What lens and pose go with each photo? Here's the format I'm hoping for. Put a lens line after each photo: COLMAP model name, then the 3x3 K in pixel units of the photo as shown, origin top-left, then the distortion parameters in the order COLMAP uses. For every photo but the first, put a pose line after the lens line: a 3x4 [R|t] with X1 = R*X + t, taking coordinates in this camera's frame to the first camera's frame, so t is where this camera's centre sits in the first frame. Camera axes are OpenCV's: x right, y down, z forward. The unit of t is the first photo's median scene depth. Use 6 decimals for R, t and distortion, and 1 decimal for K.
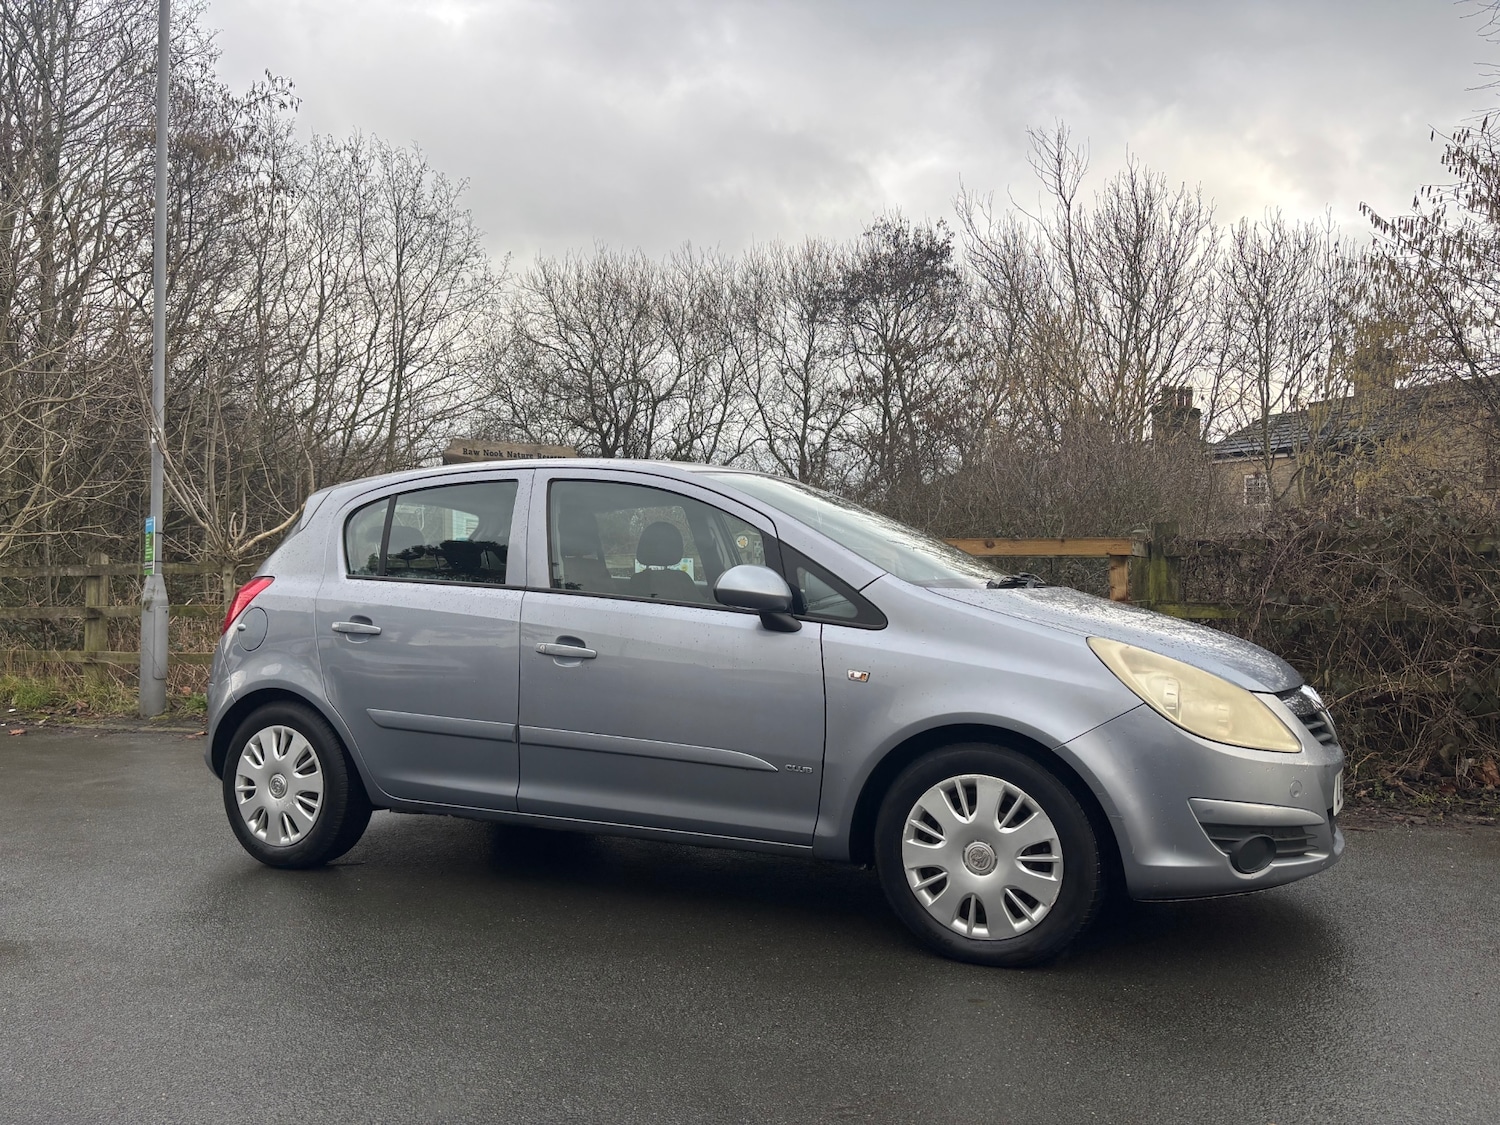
lens RADIAL K [[1133.6, 0, 746.2], [0, 1133.6, 555.1], [0, 0, 1]] dist [0.035157, -0.034356]
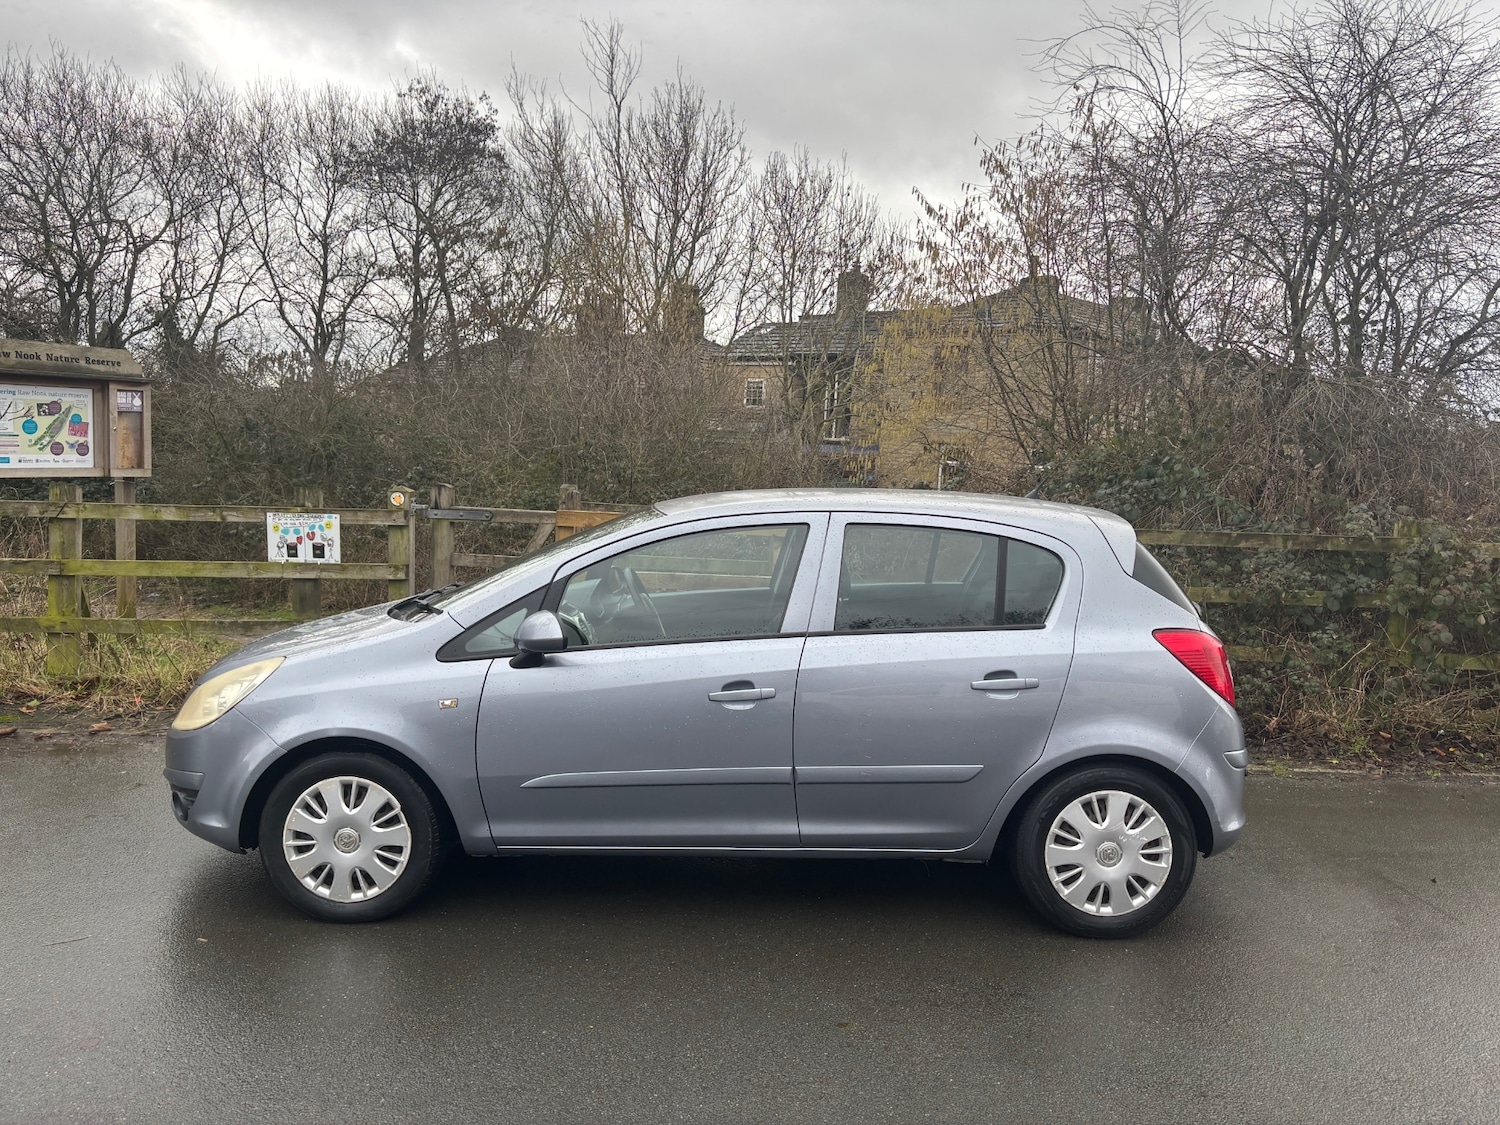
lens RADIAL K [[1133.6, 0, 752.0], [0, 1133.6, 552.7], [0, 0, 1]] dist [0.035157, -0.034356]
pose [[0.901035, -0.000510, 0.433745, -0.253088], [-0.049359, 0.993383, 0.103702, -0.136379], [-0.430928, -0.114849, 0.895048, 0.024194]]
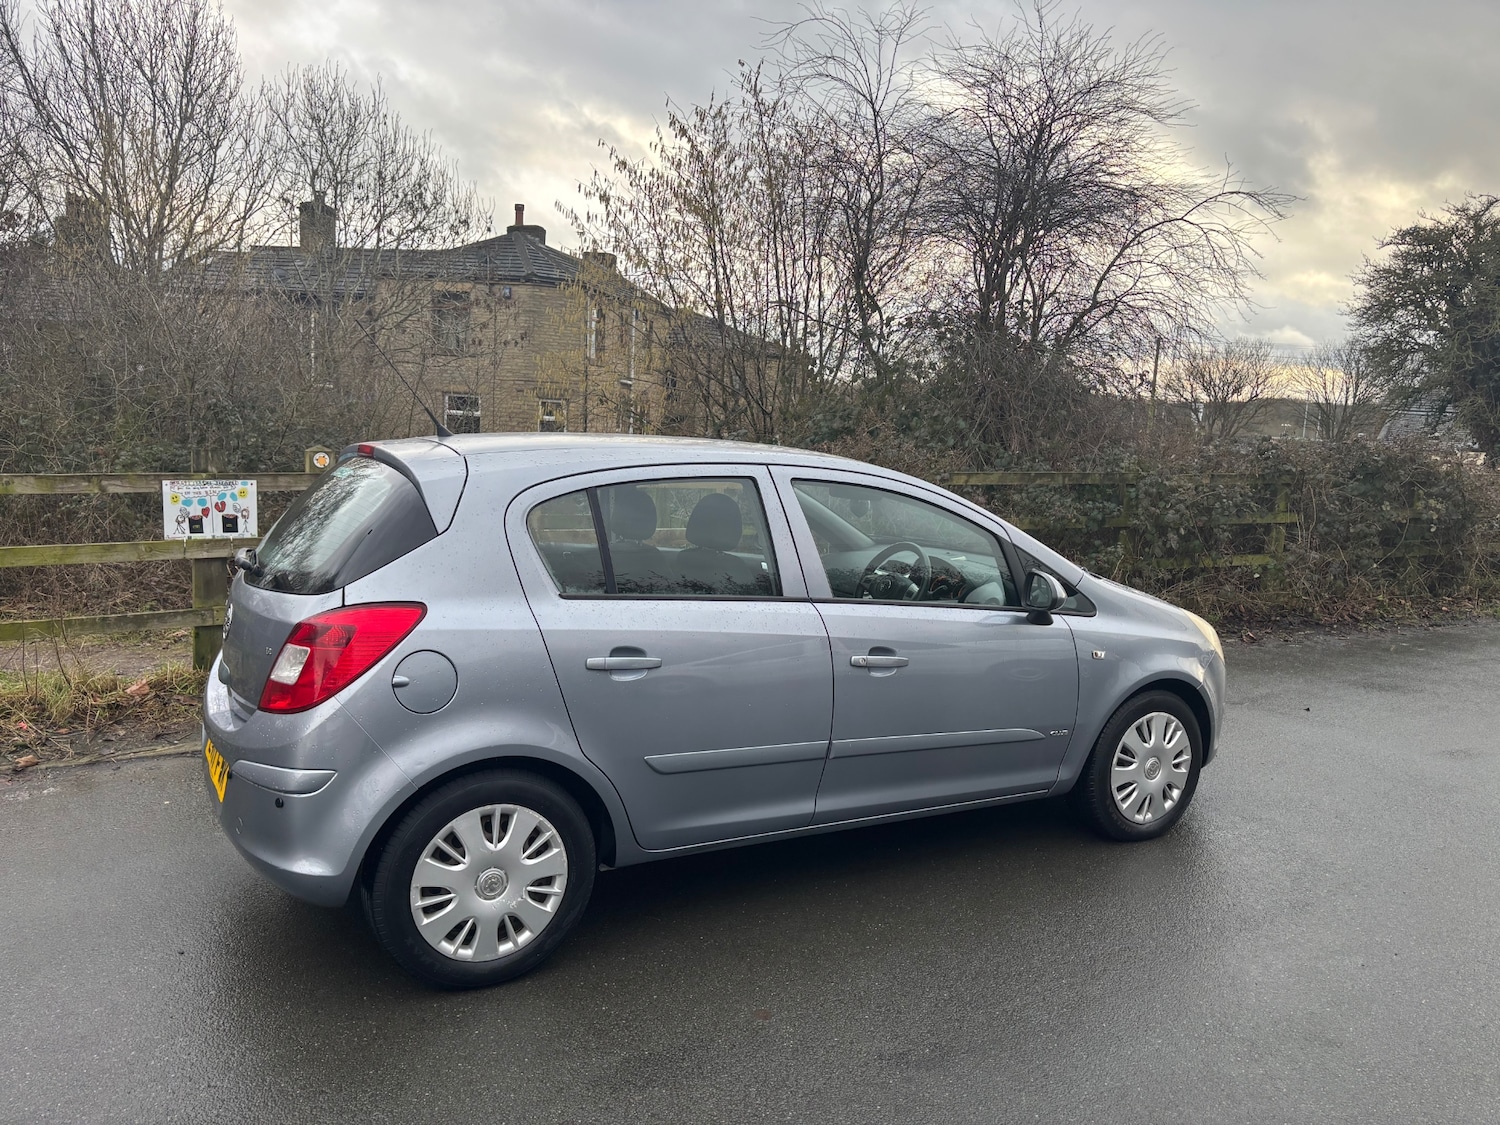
lens RADIAL K [[1133.6, 0, 751.3], [0, 1133.6, 570.5], [0, 0, 1]] dist [0.035157, -0.034356]
pose [[0.566726, -0.081990, 0.819817, -0.874075], [-0.054338, 0.989150, 0.136488, -0.106396], [-0.822112, -0.121898, 0.556122, 0.454774]]
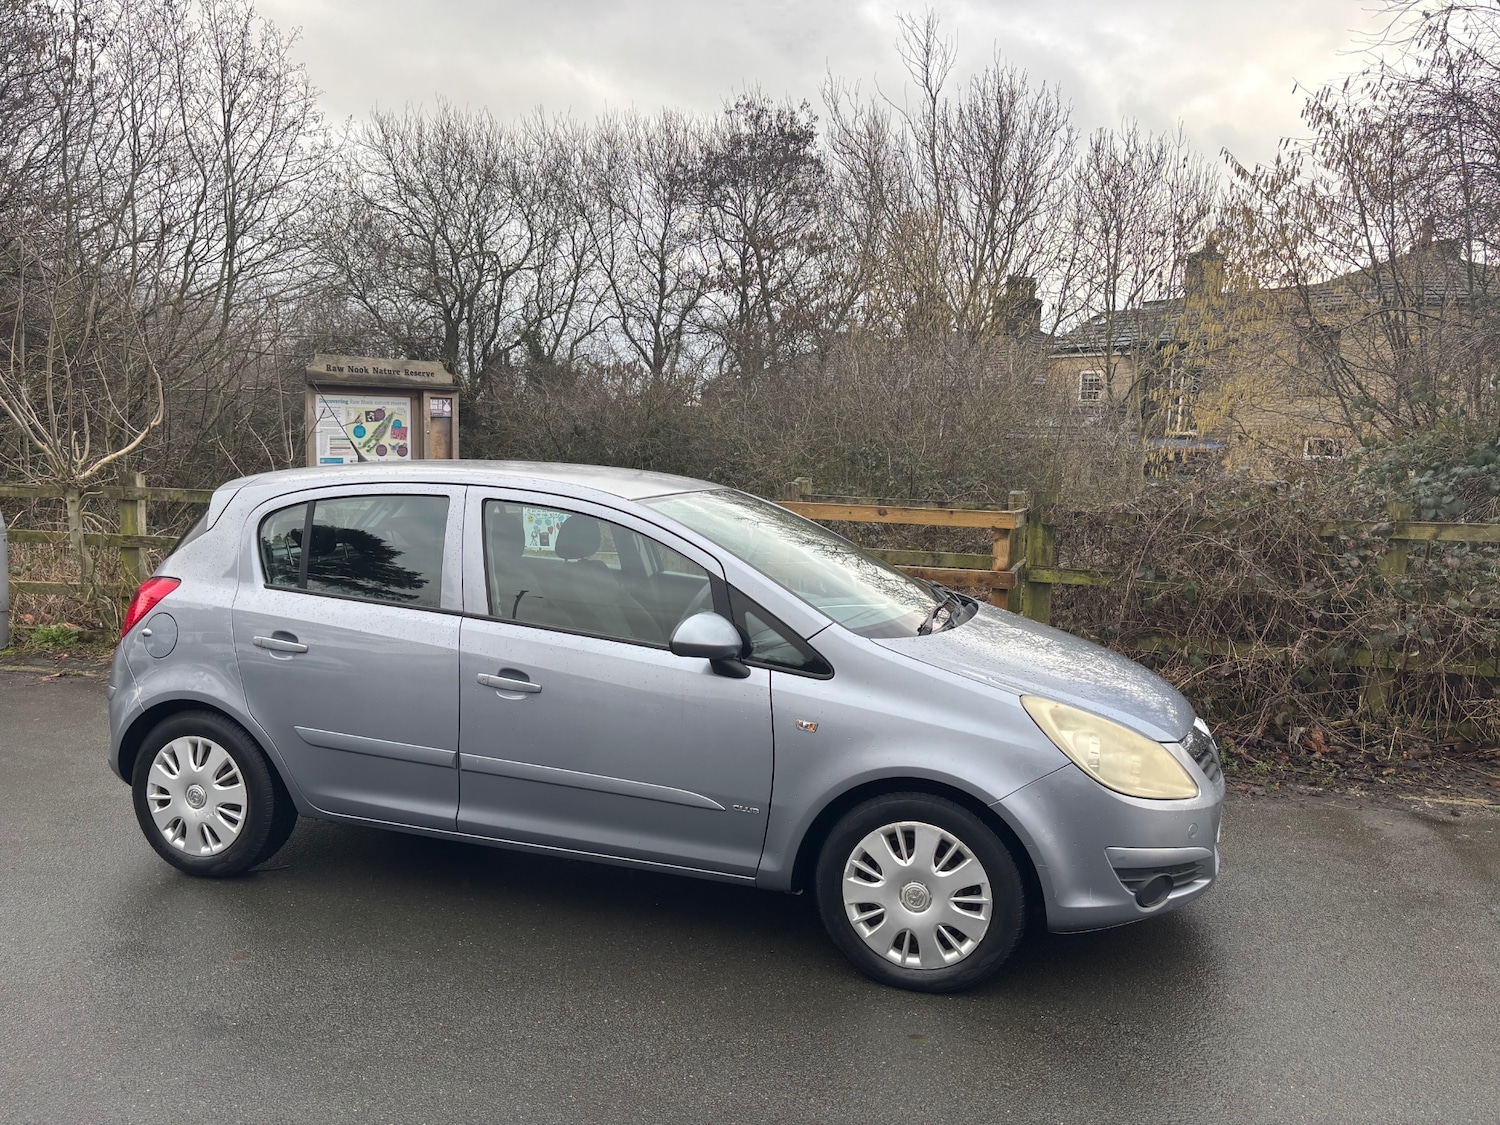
lens RADIAL K [[1133.6, 0, 739.2], [0, 1133.6, 564.0], [0, 0, 1]] dist [0.035157, -0.034356]
pose [[0.990664, 0.010432, 0.135923, -0.079380], [-0.027353, 0.992001, 0.123229, -0.125835], [-0.133550, -0.125797, 0.983026, -0.004628]]
